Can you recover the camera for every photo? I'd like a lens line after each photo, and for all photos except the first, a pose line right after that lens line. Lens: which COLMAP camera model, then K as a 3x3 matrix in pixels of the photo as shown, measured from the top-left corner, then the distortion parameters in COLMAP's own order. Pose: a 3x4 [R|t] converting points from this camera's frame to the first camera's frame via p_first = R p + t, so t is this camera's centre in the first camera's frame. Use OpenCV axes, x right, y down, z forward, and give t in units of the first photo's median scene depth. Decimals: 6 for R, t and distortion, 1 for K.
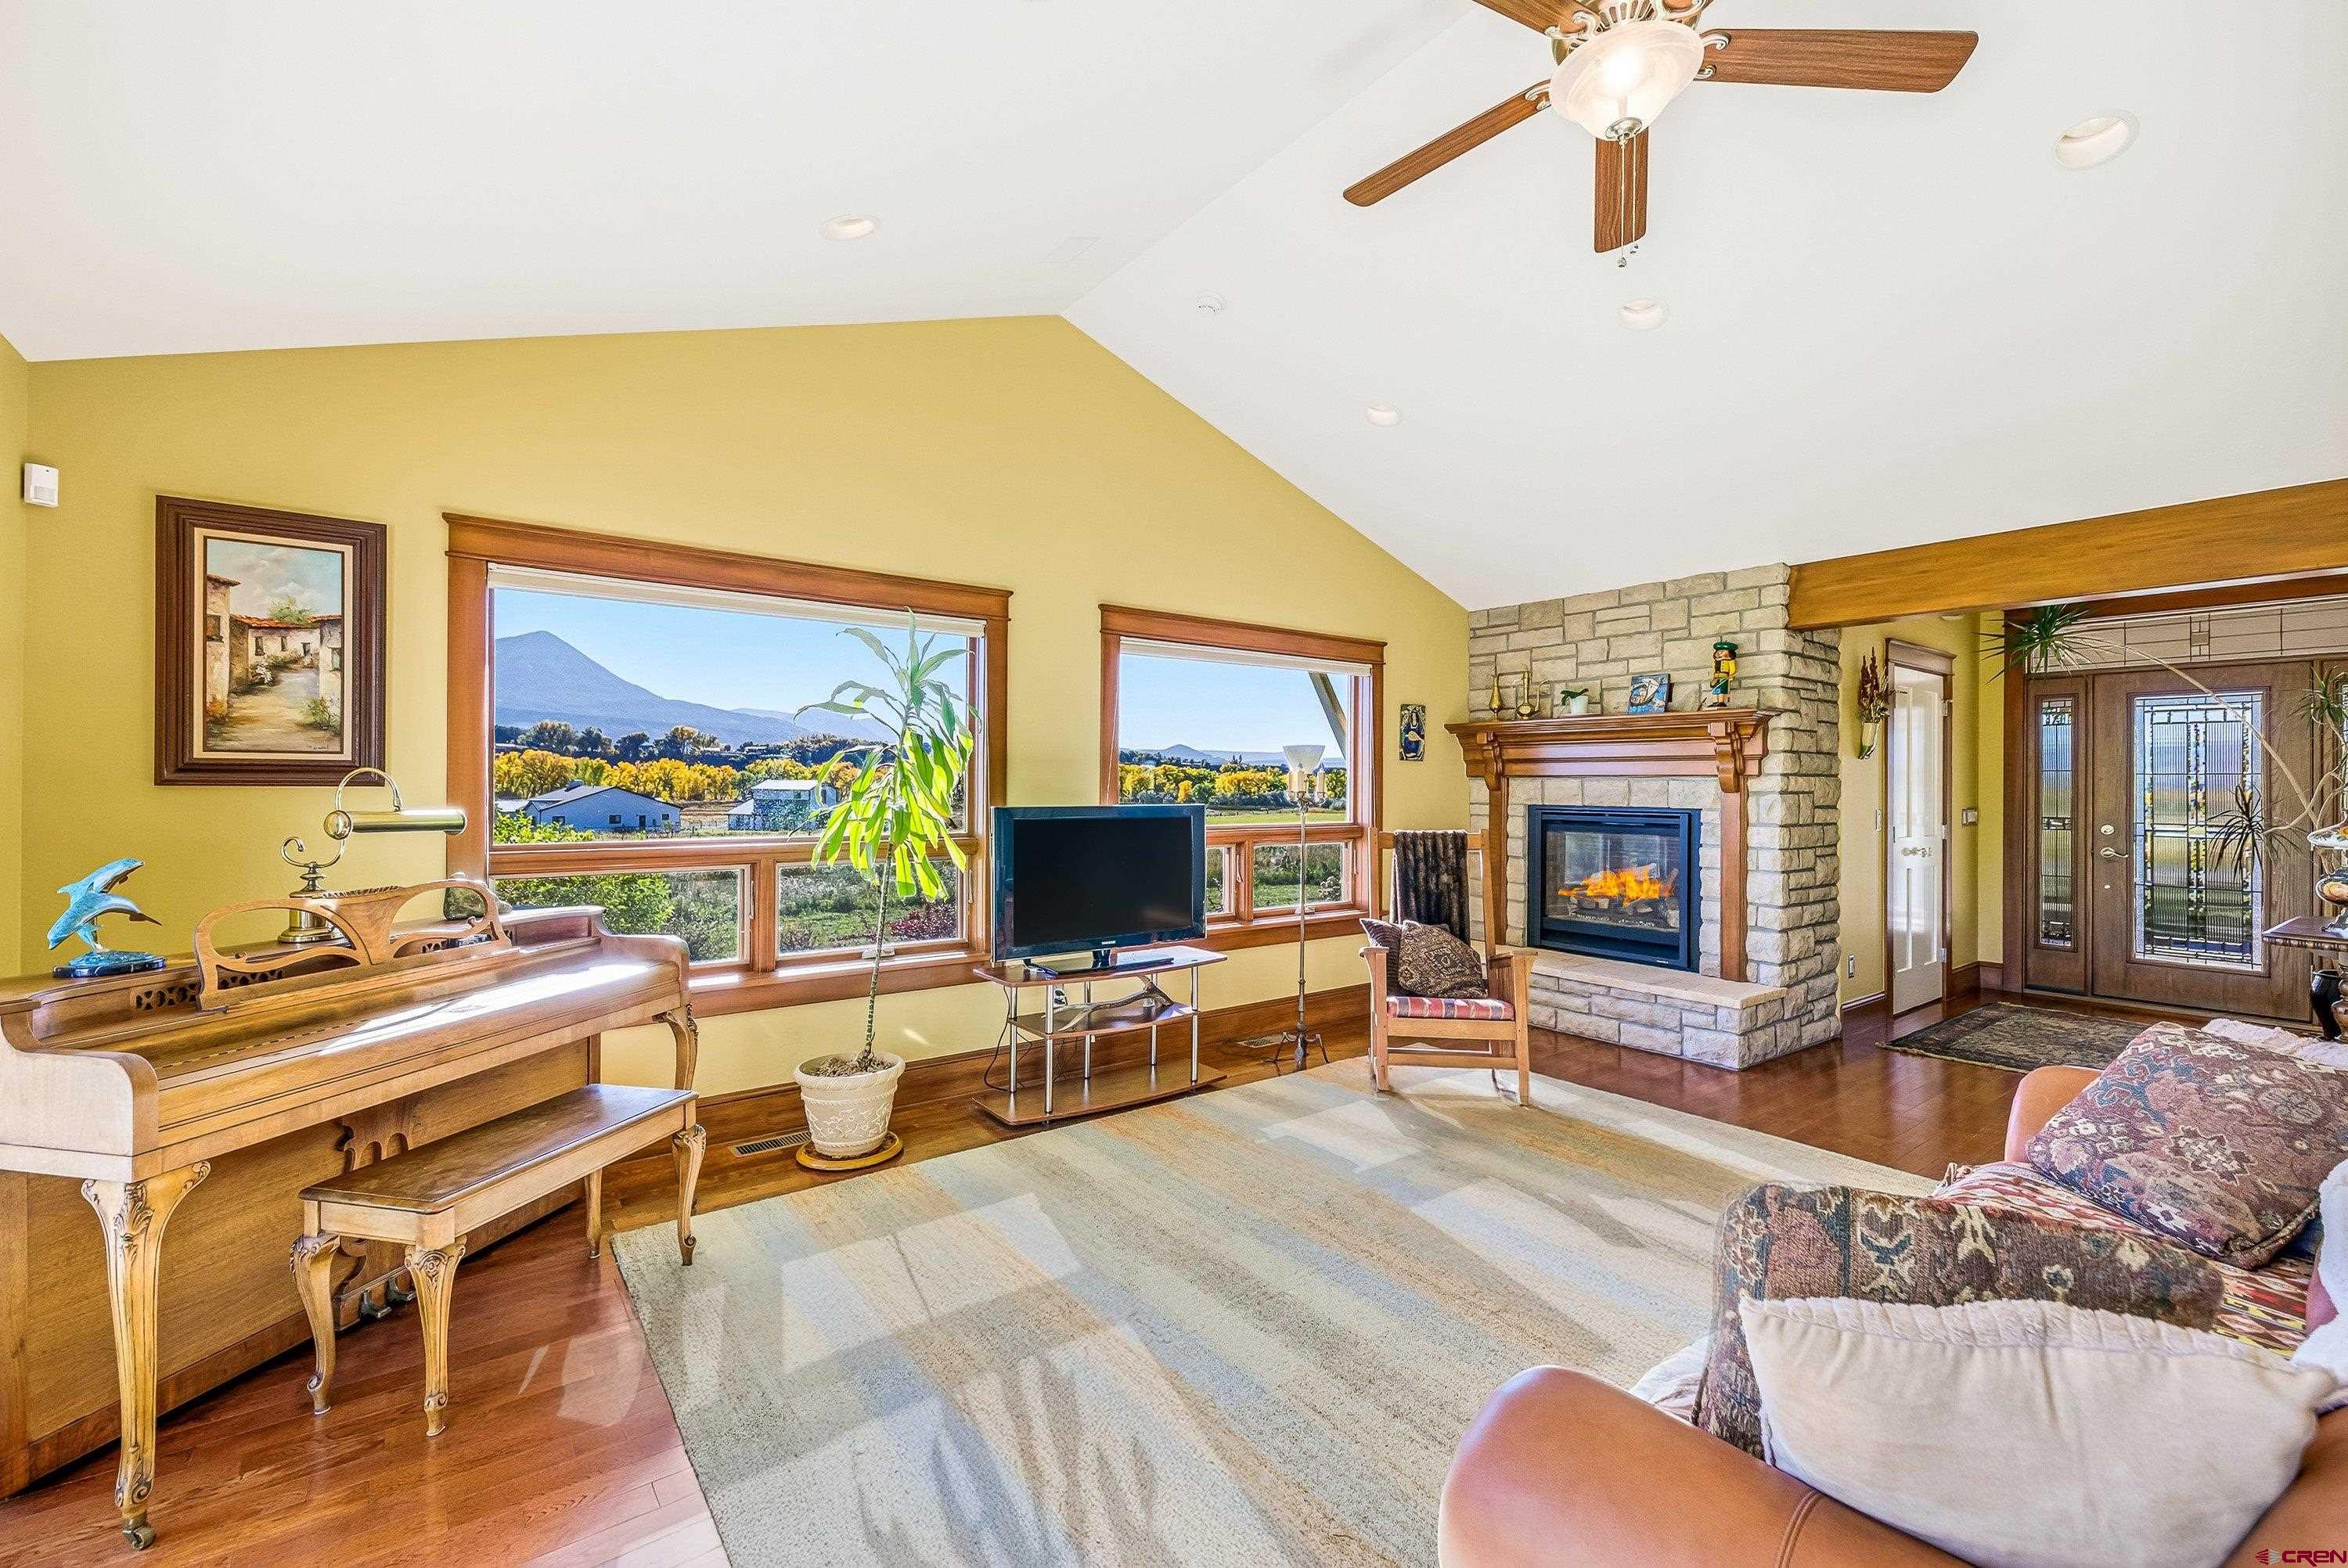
lens RADIAL K [[1005.0, 0, 1172.9], [0, 1005.0, 785.6], [0, 0, 1]] dist [0.000051, -0.000136]
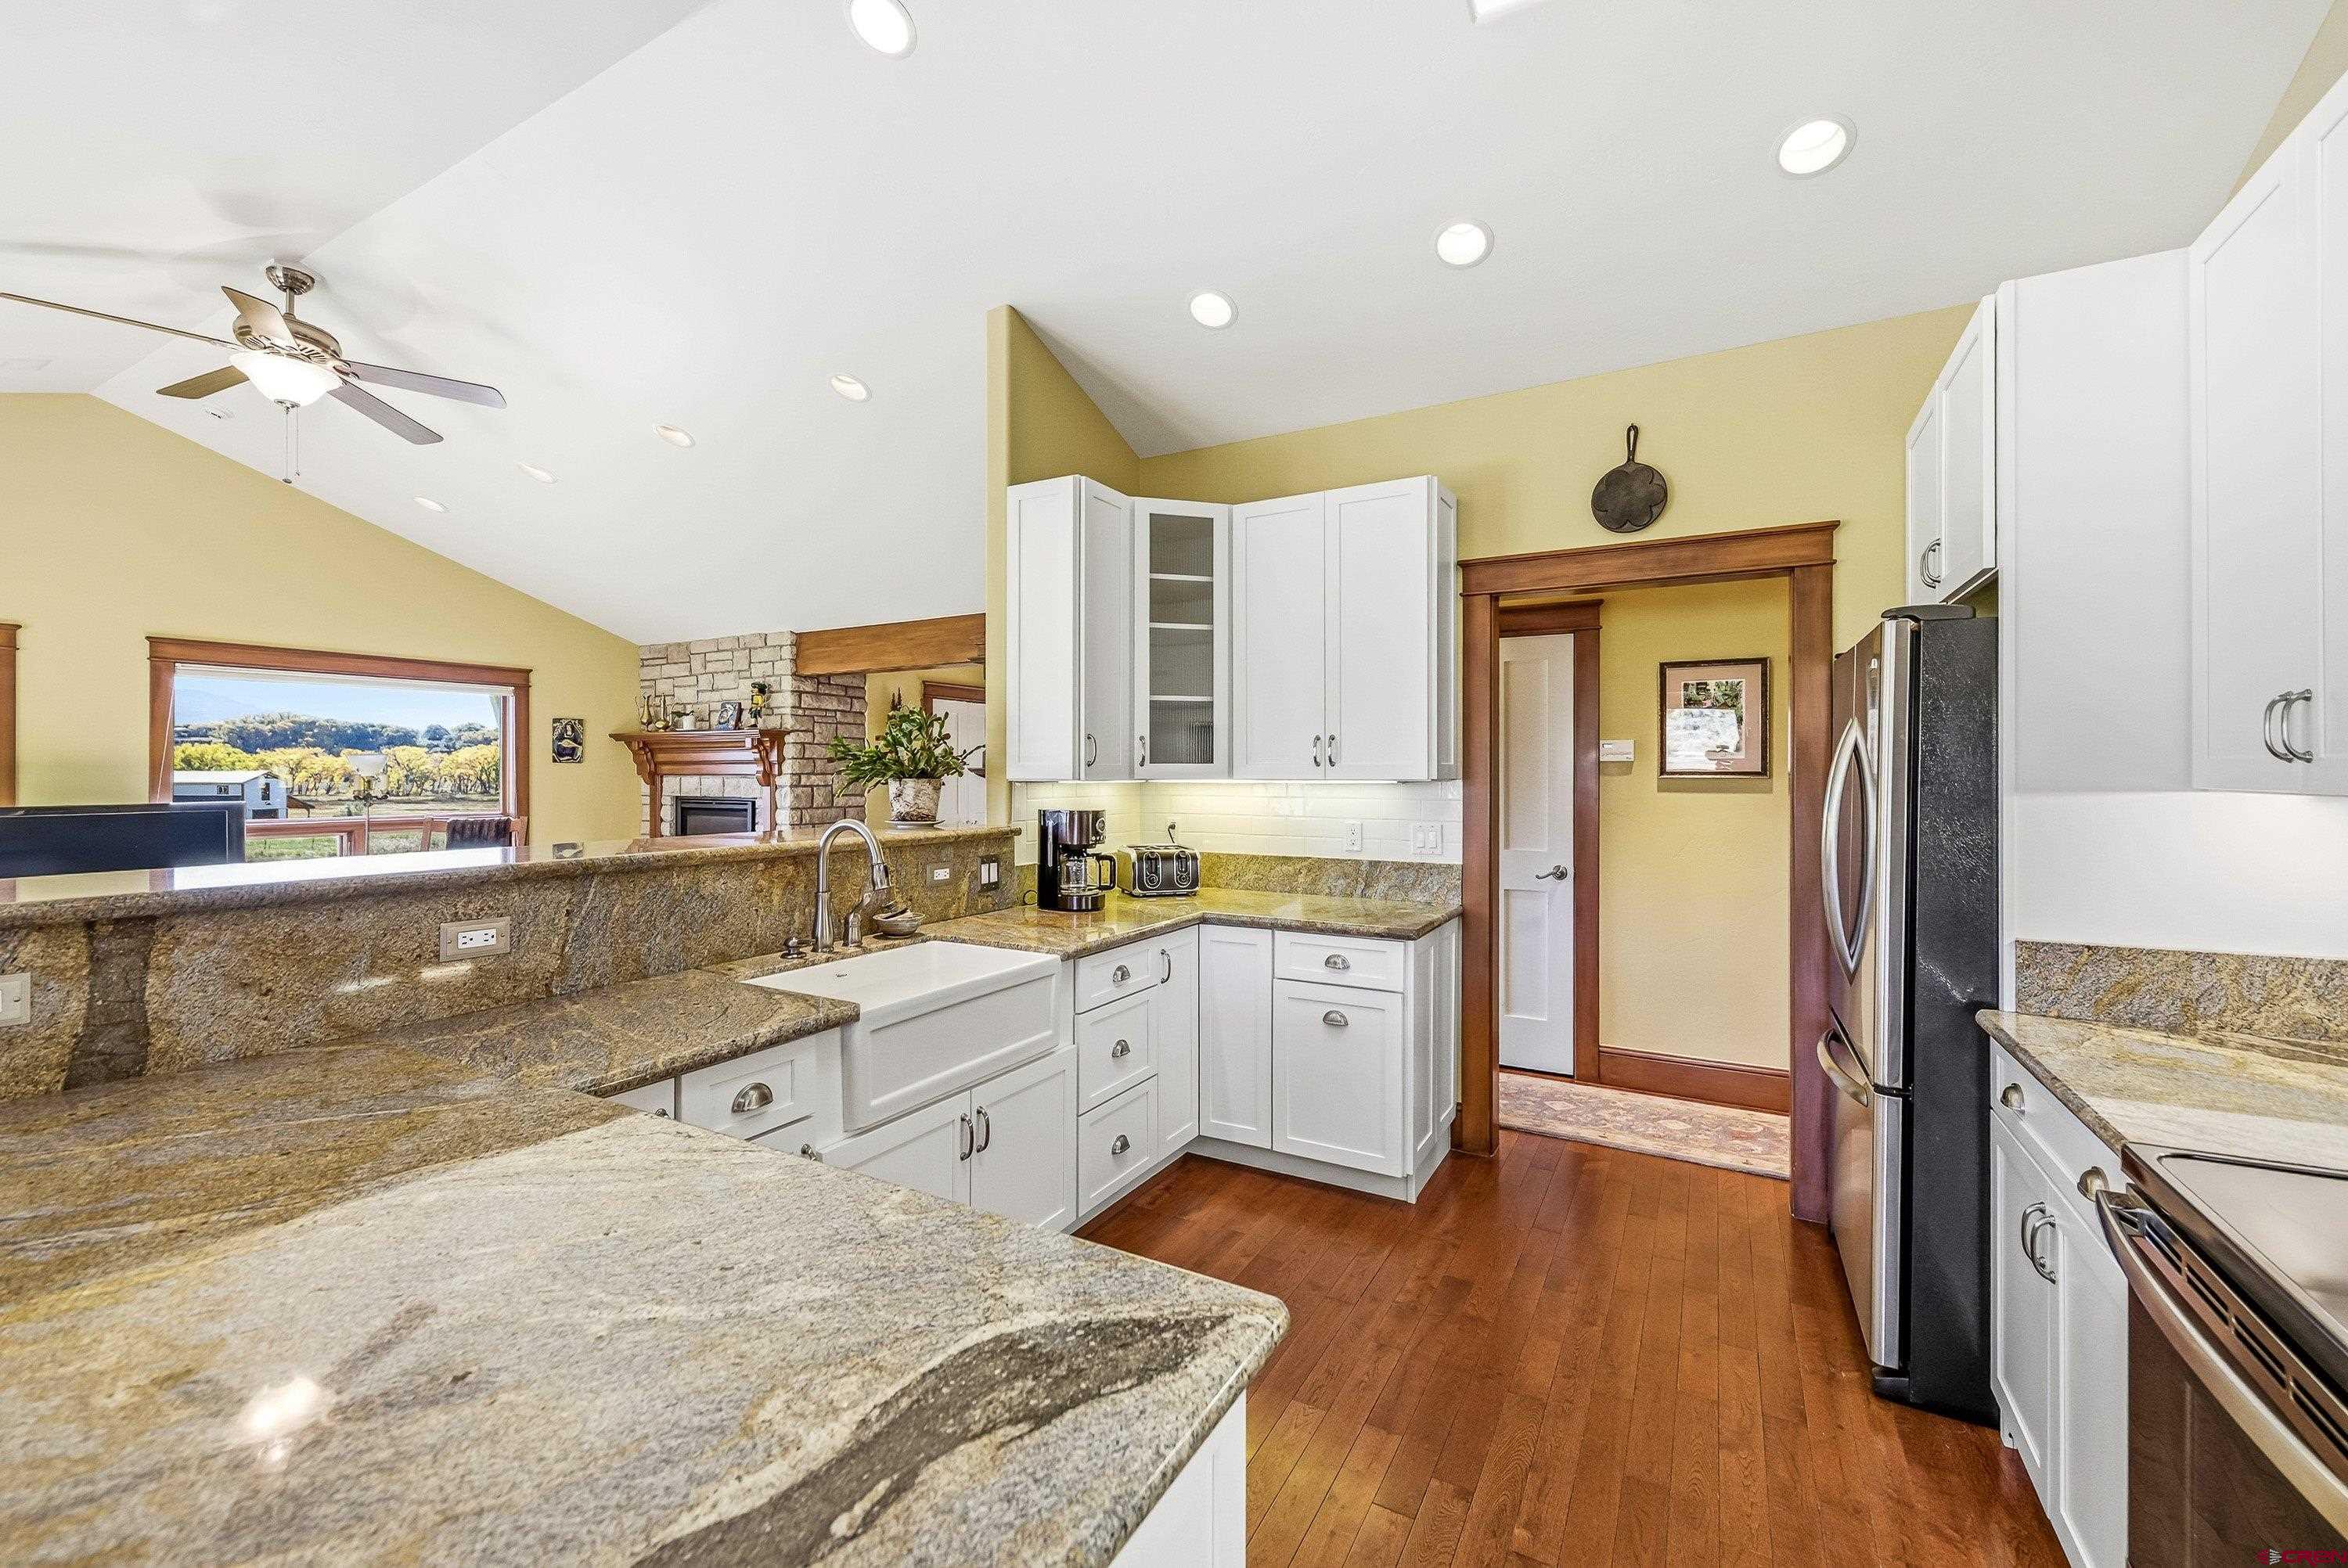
lens RADIAL K [[963.4, 0, 1179.1], [0, 963.4, 779.6], [0, 0, 1]] dist [0.000499, -0.000025]
pose [[0.915398, -0.008348, 0.402464, 0.493587], [0.005739, 0.999954, 0.007687, -0.009039], [-0.402510, -0.004727, 0.915404, -0.467685]]
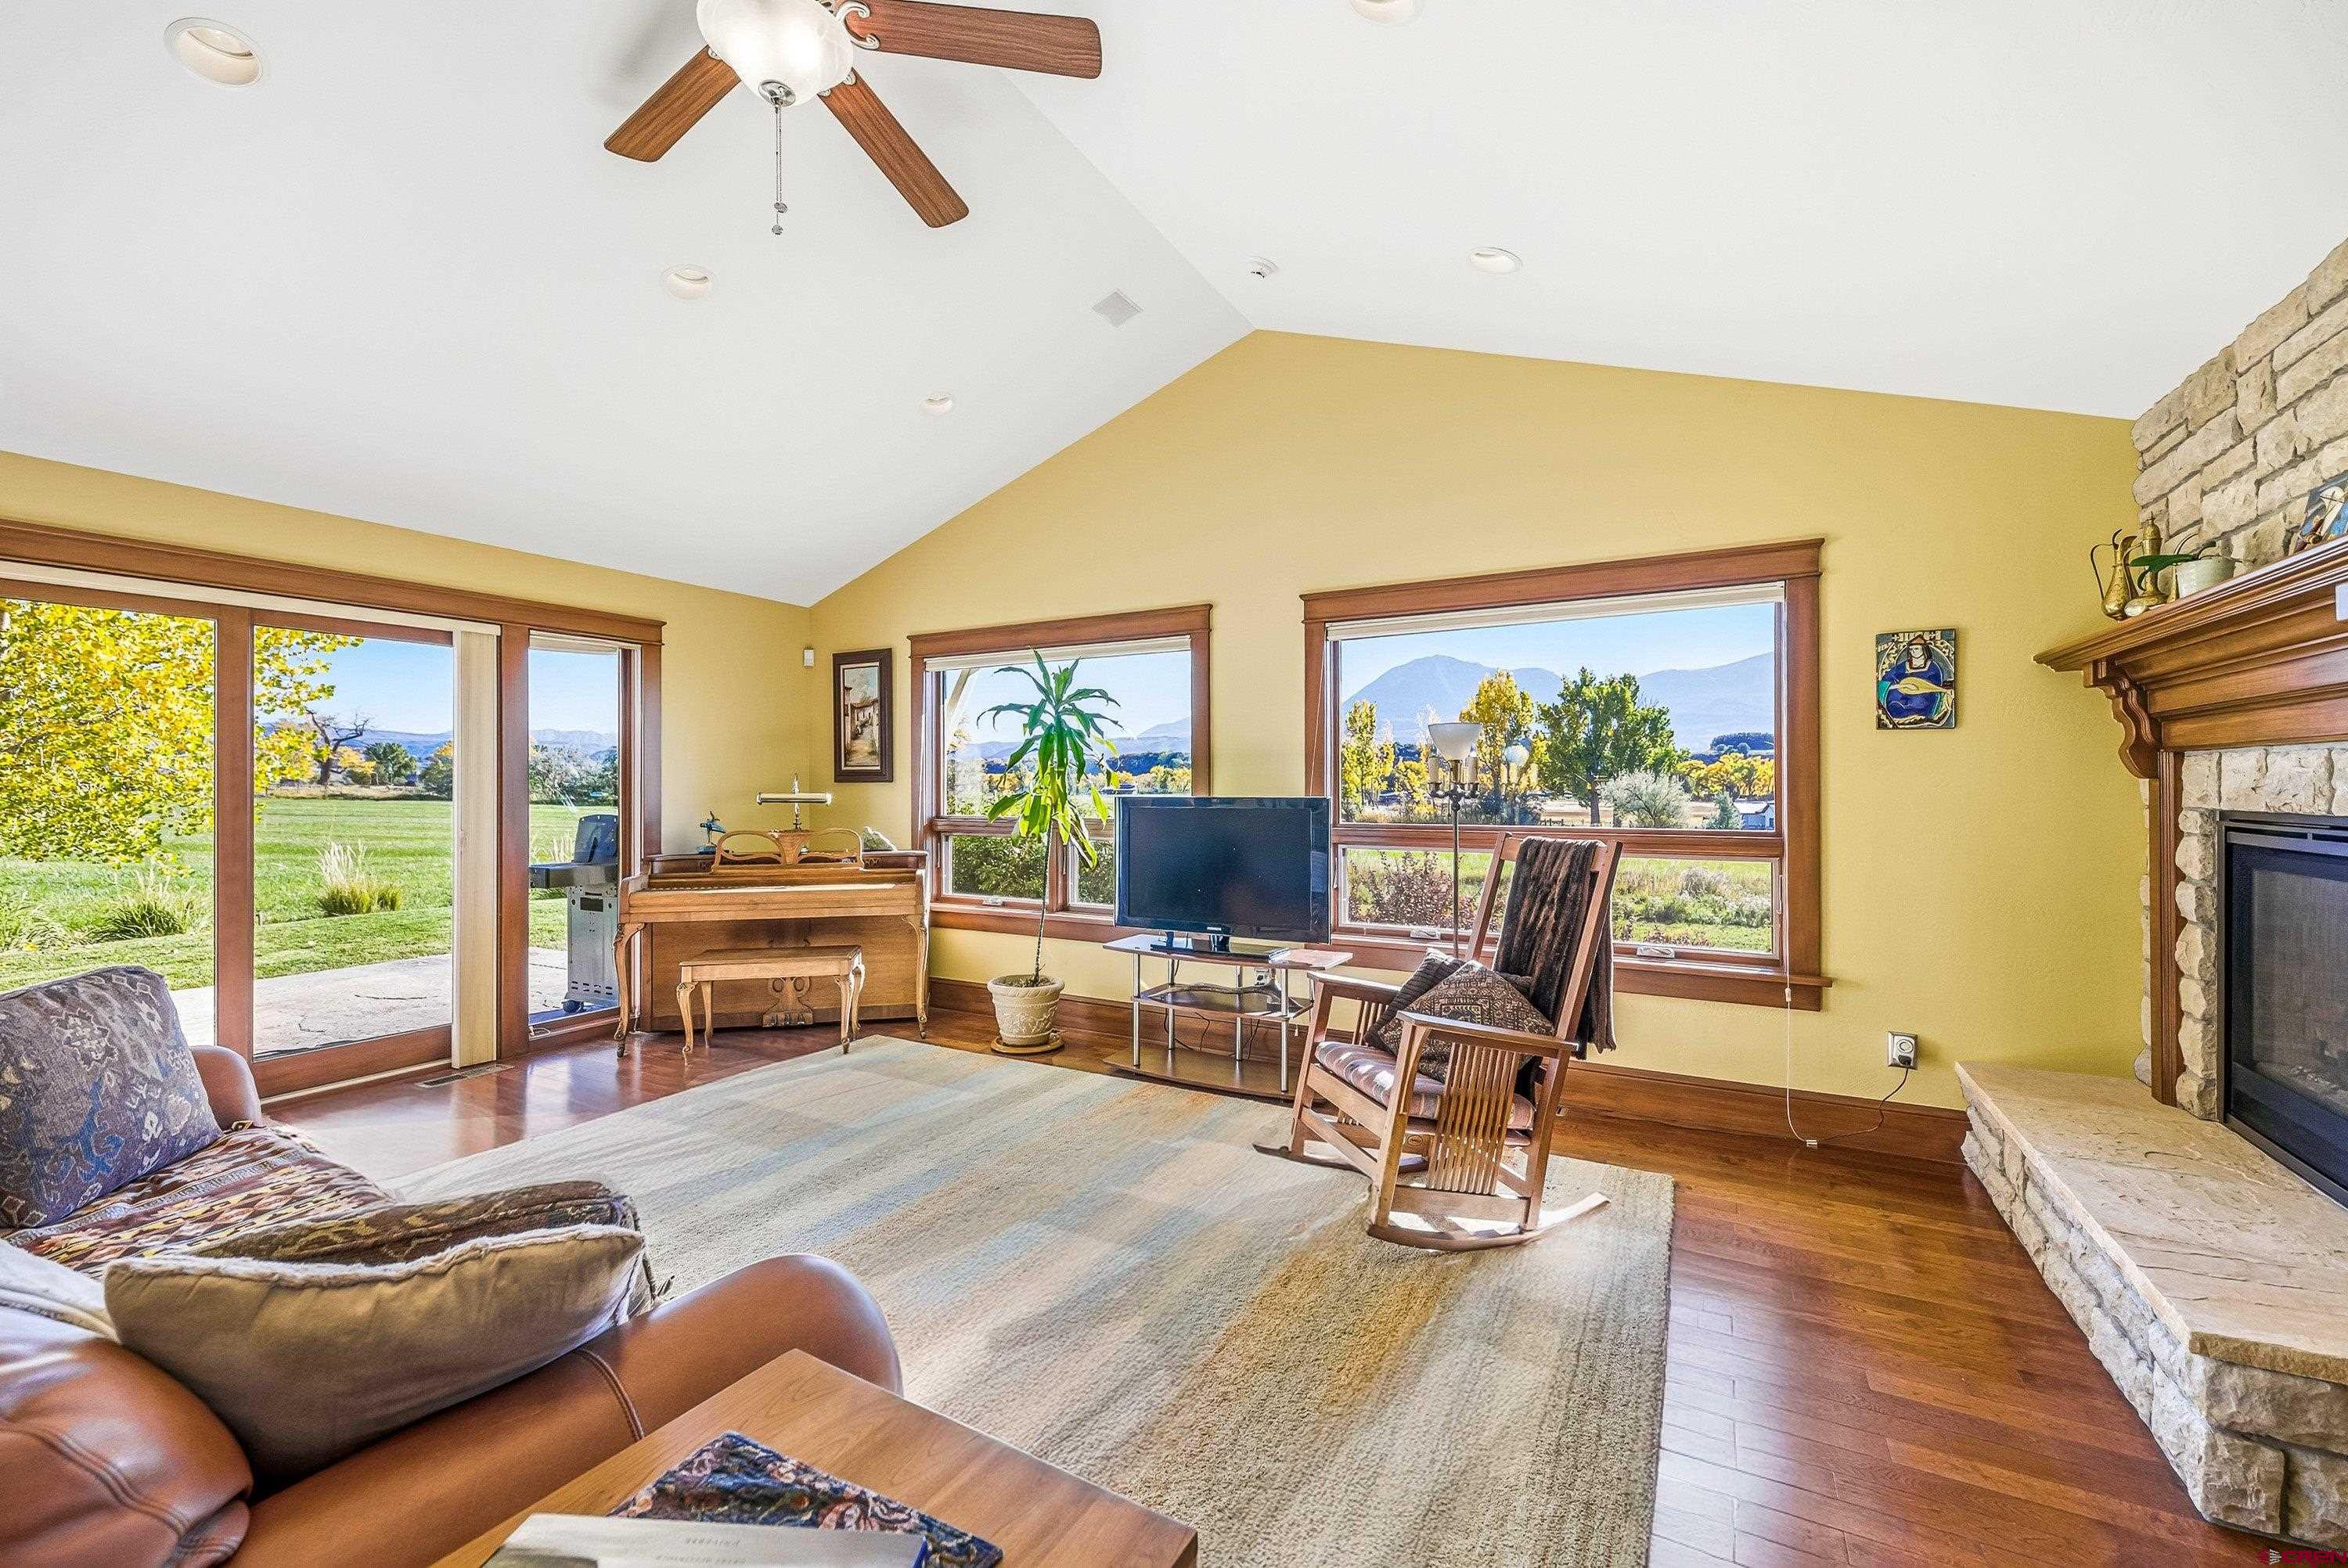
lens RADIAL K [[949.7, 0, 1172.3], [0, 949.7, 785.6], [0, 0, 1]] dist [-0.001287, -0.000061]
pose [[0.394697, -0.006338, -0.918790, 0.615497], [0.002504, 0.999980, -0.005822, 0.010279], [0.918808, -0.000003, 0.394705, 0.428217]]
